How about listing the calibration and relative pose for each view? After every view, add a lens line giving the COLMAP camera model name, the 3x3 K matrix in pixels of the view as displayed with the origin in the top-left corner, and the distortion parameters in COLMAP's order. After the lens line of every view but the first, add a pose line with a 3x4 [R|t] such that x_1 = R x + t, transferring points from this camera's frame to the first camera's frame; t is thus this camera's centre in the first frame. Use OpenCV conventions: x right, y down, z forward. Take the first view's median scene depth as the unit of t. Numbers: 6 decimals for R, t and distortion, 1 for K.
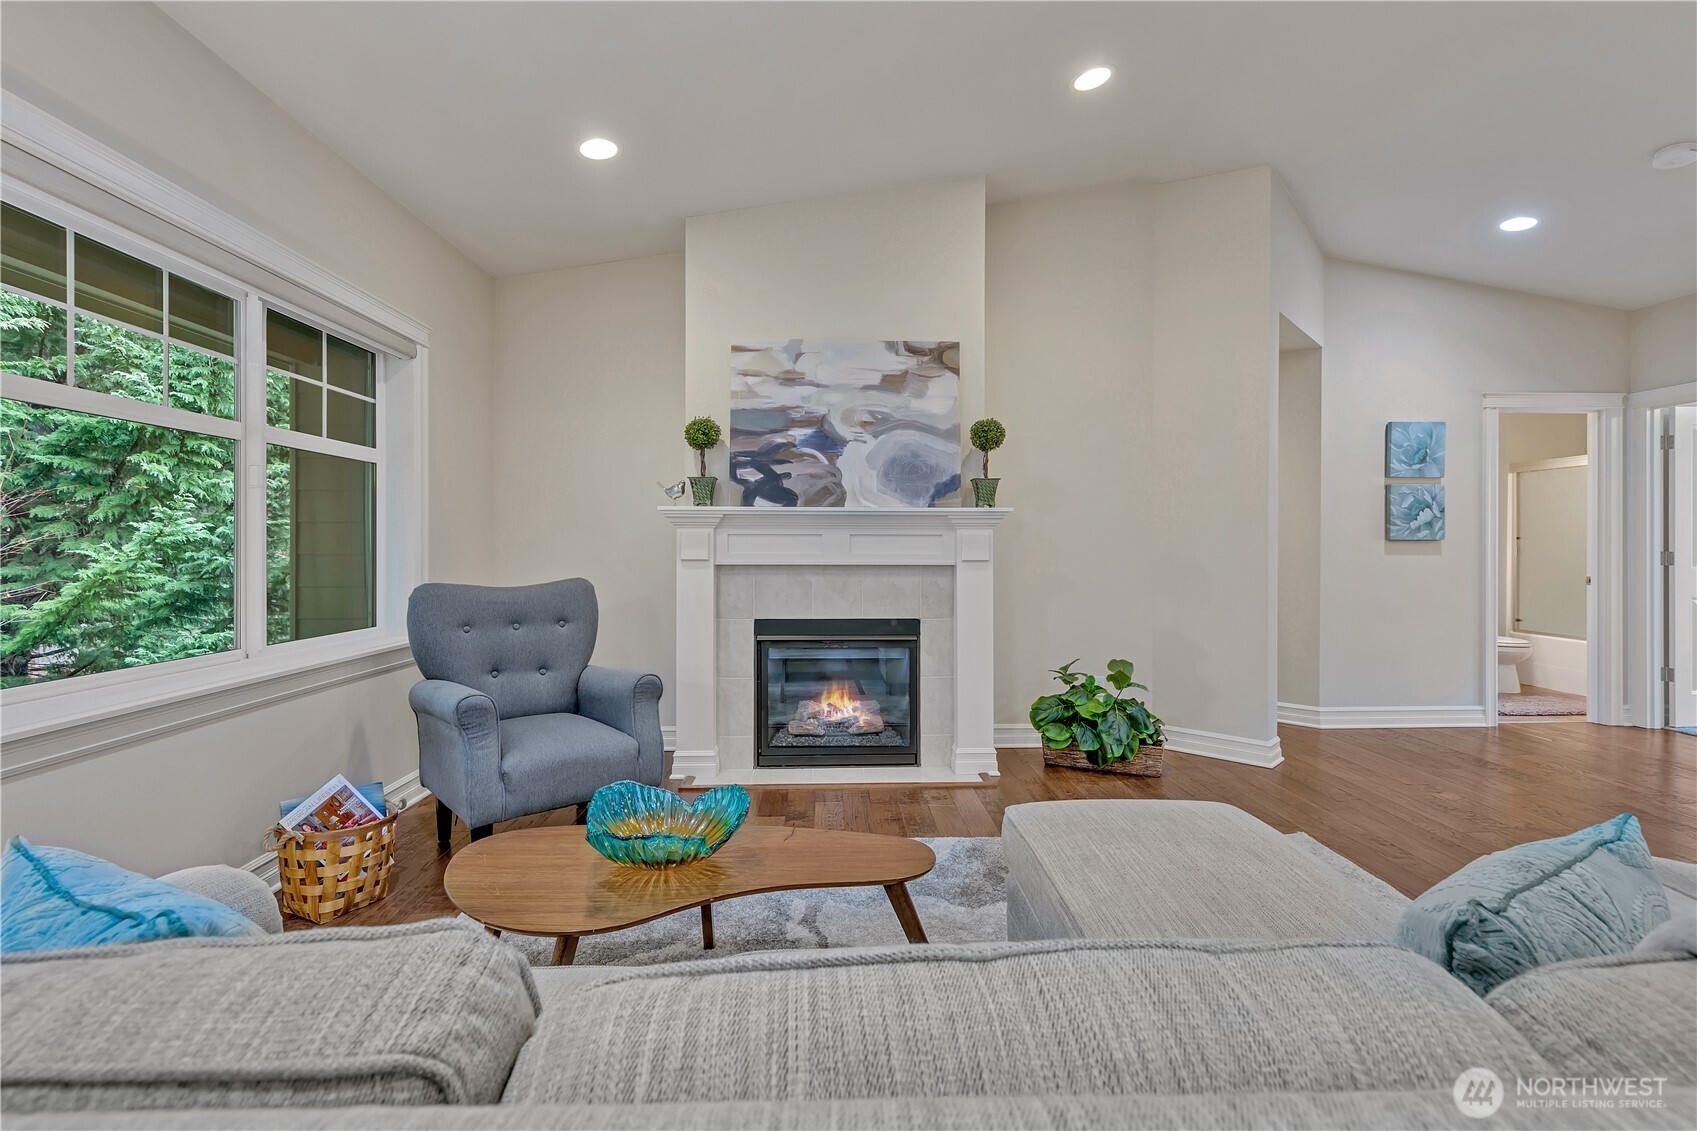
lens RADIAL K [[756.7, 0, 845.4], [0, 756.7, 548.6], [0, 0, 1]] dist [0.001977, 0.000326]
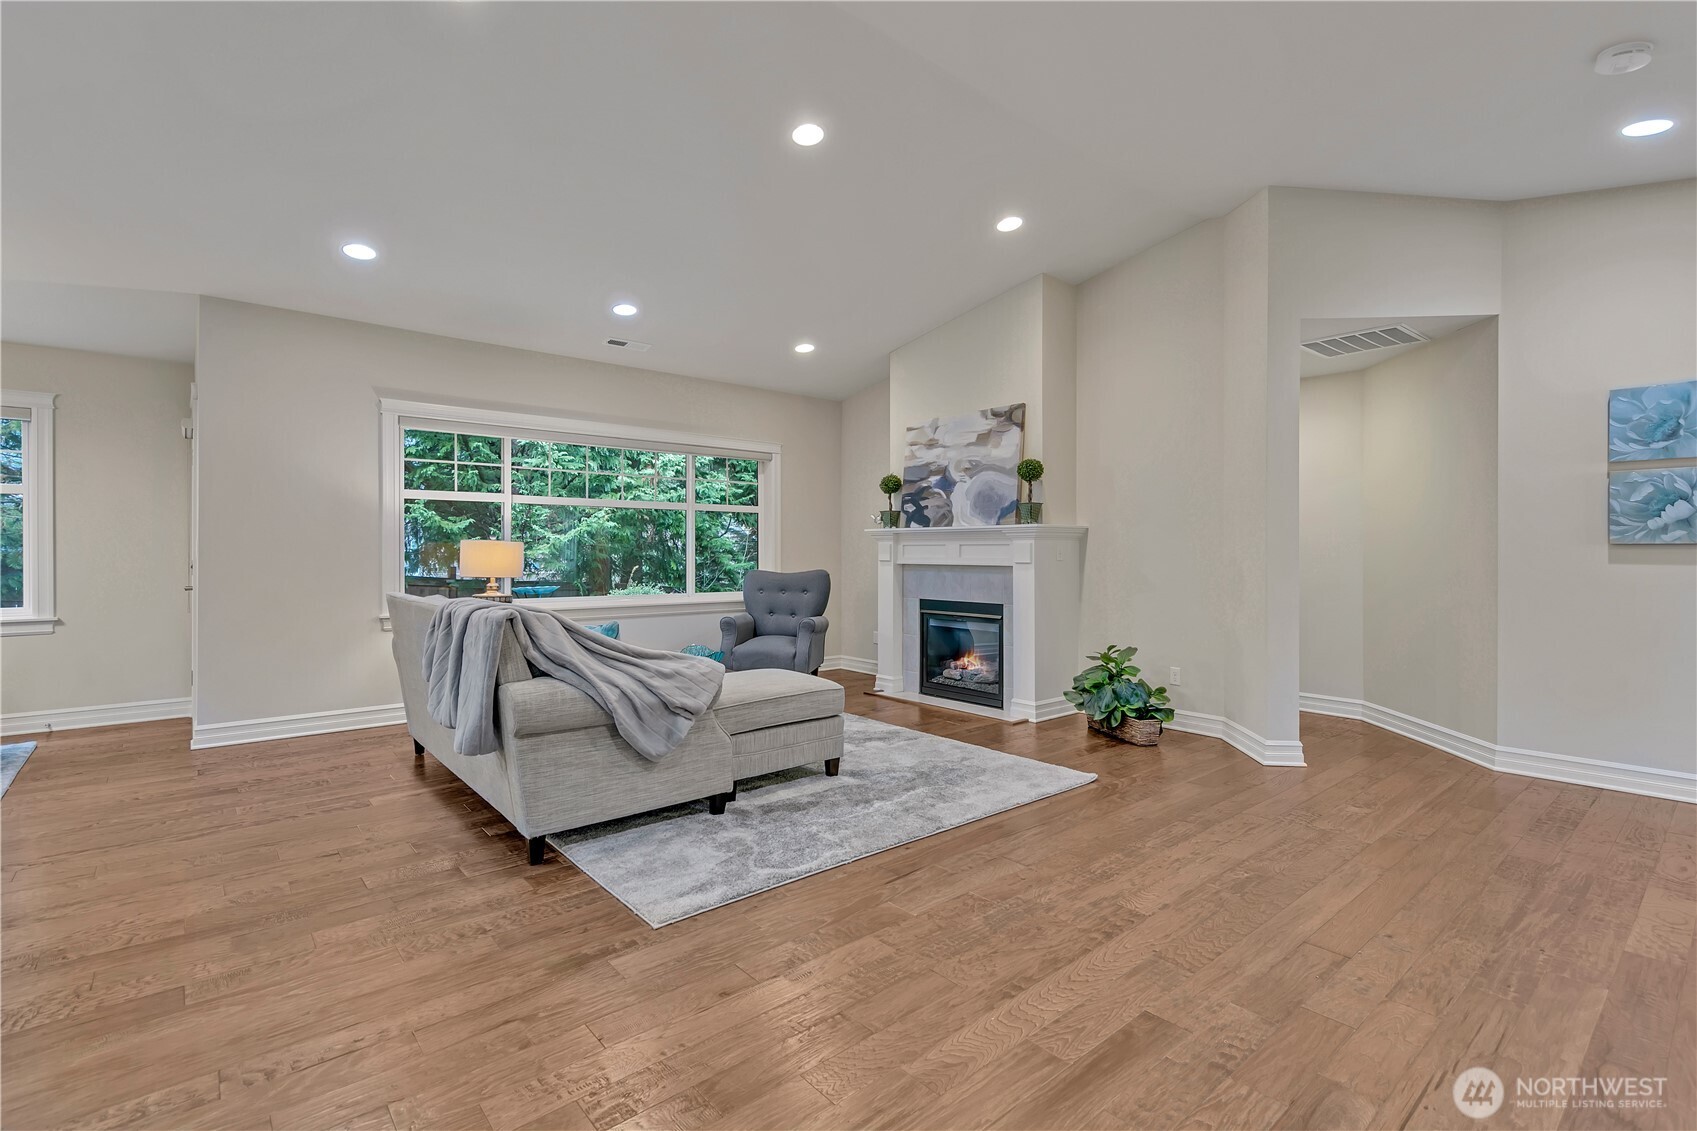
lens RADIAL K [[771.7, 0, 846.4], [0, 771.7, 556.8], [0, 0, 1]] dist [0.000151, 0.000266]
pose [[0.615576, 0.004141, -0.788067, 1.070037], [-0.003839, 0.999990, 0.002256, 0.002926], [0.788068, 0.001636, 0.615586, -0.111330]]
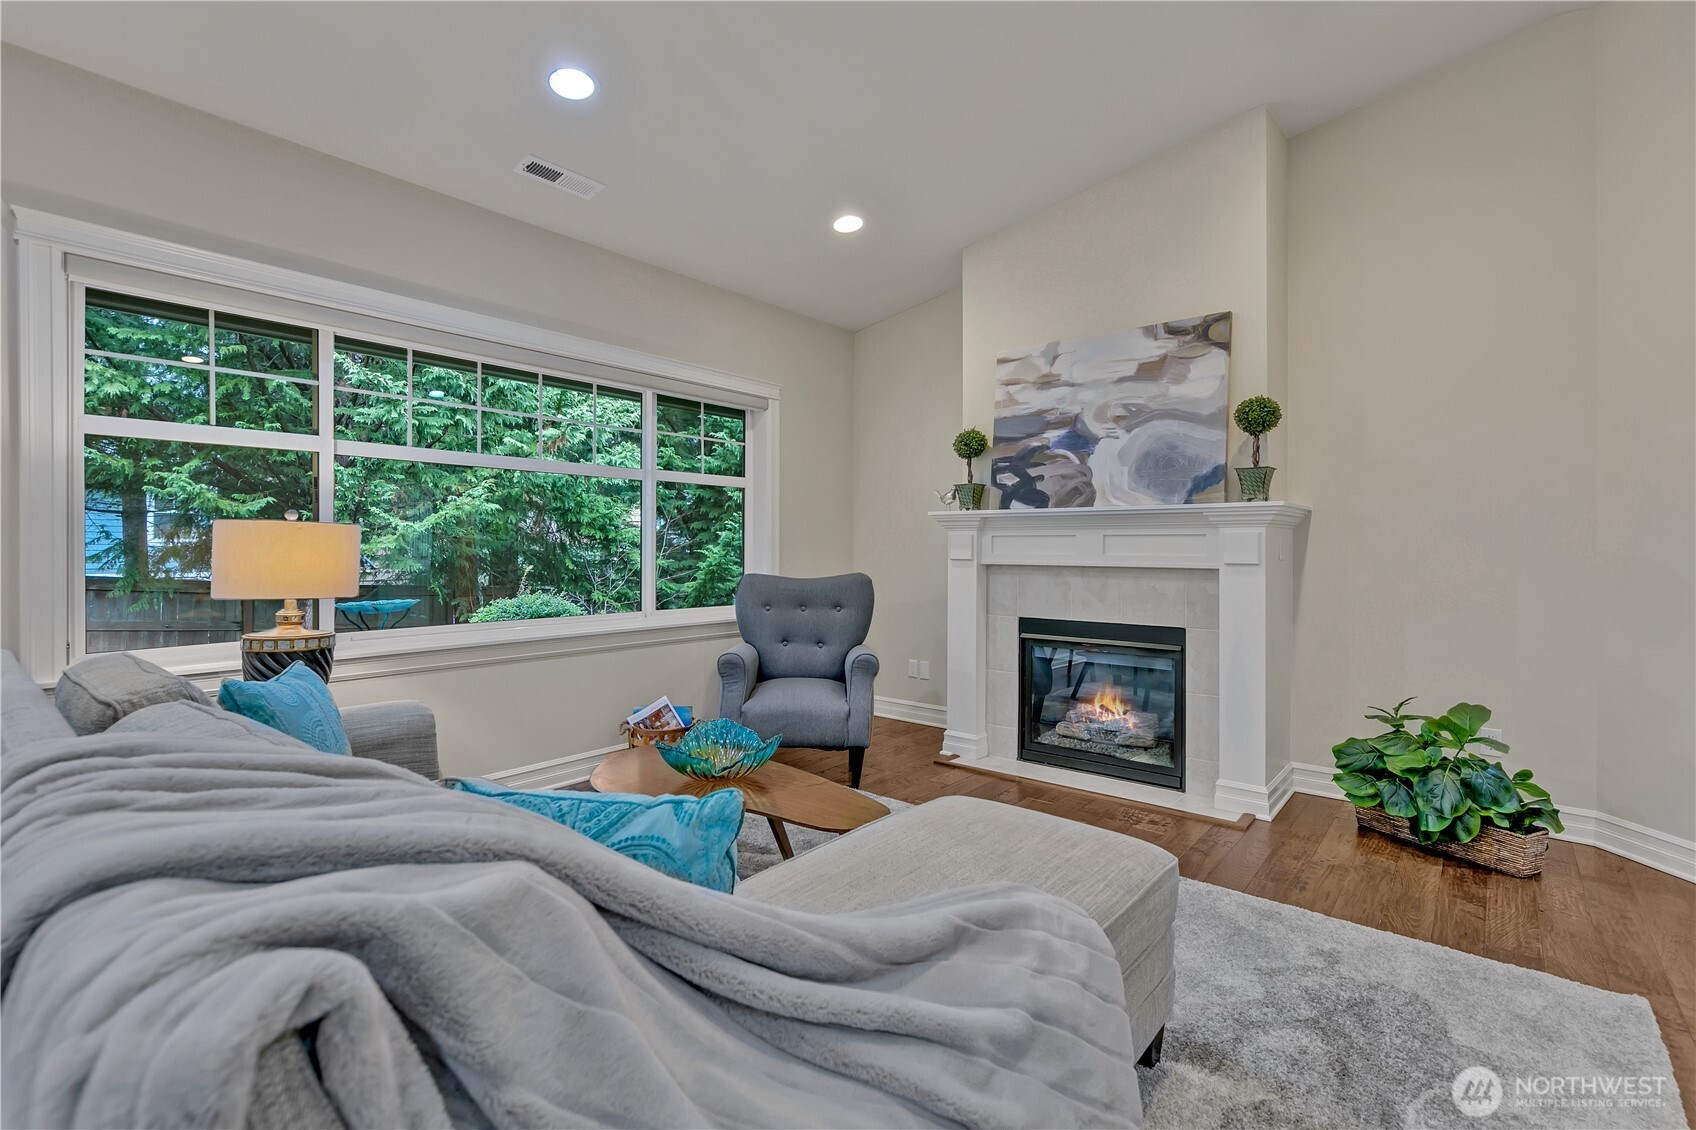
lens RADIAL K [[760.1, 0, 854.2], [0, 760.1, 549.1], [0, 0, 1]] dist [0.000886, 0.000026]
pose [[0.751255, 0.002170, -0.660009, 0.407648], [-0.003798, 0.999992, -0.001036, 0.001525], [0.660001, 0.003285, 0.751257, 0.064231]]
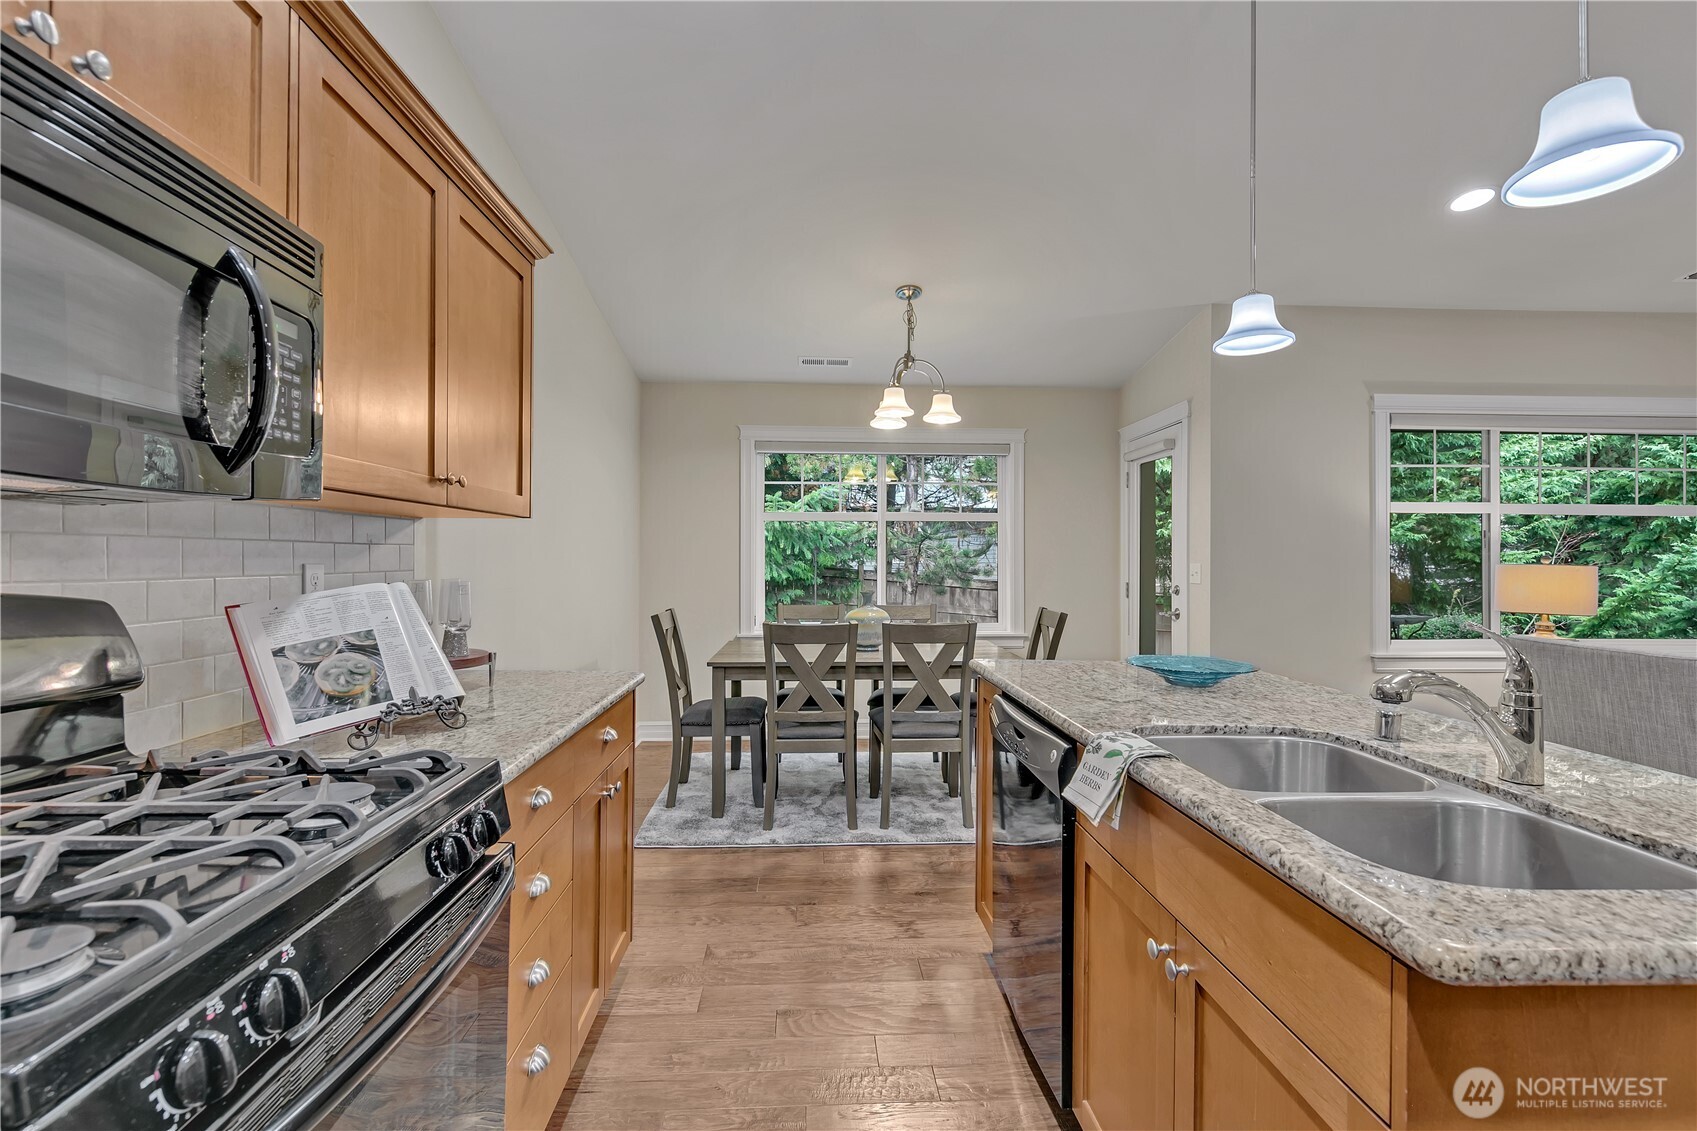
lens RADIAL K [[771.7, 0, 846.4], [0, 771.7, 556.8], [0, 0, 1]] dist [0.000151, 0.000266]
pose [[0.013806, -0.006575, -0.999883, 0.631519], [-0.006767, 0.999955, -0.006669, -0.018038], [0.999882, 0.006858, 0.013761, -0.702705]]
